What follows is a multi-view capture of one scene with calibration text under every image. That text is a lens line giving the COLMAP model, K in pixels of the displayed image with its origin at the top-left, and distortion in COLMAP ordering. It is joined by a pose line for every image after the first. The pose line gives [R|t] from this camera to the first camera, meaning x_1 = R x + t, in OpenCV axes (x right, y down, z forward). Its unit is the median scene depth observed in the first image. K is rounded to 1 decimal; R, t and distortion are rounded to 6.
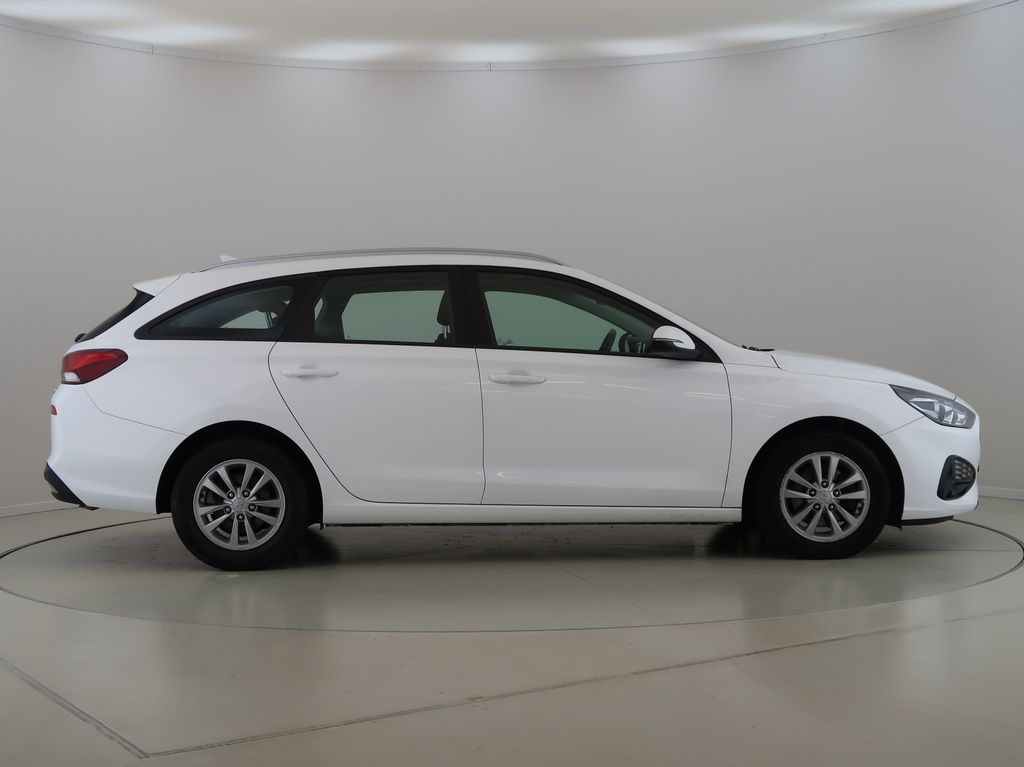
lens RADIAL K [[493.3, 0, 512.0], [0, 493.3, 383.5], [0, 0, 1]] dist [-0.028688, -0.000073]
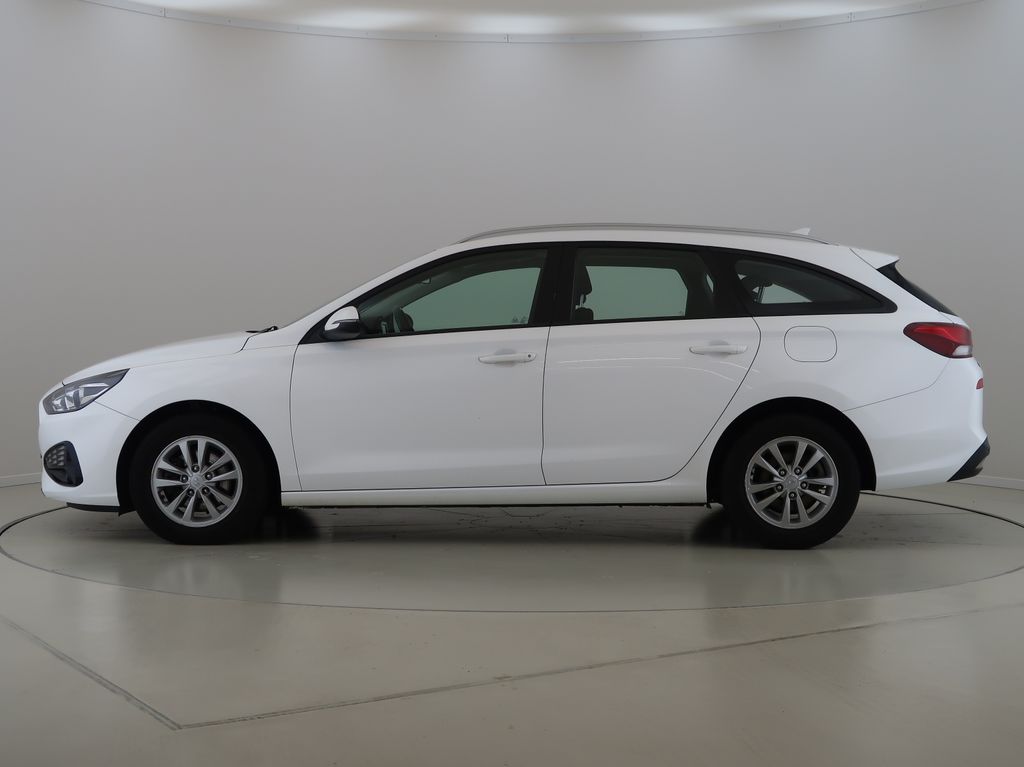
lens RADIAL K [[498.7, 0, 466.3], [0, 498.7, 375.9], [0, 0, 1]] dist [-0.031178, 0.000054]
pose [[0.999701, 0.023421, -0.007005, -0.158080], [-0.023245, 0.999435, 0.024292, 0.003321], [0.007570, -0.024122, 0.999680, 0.001787]]
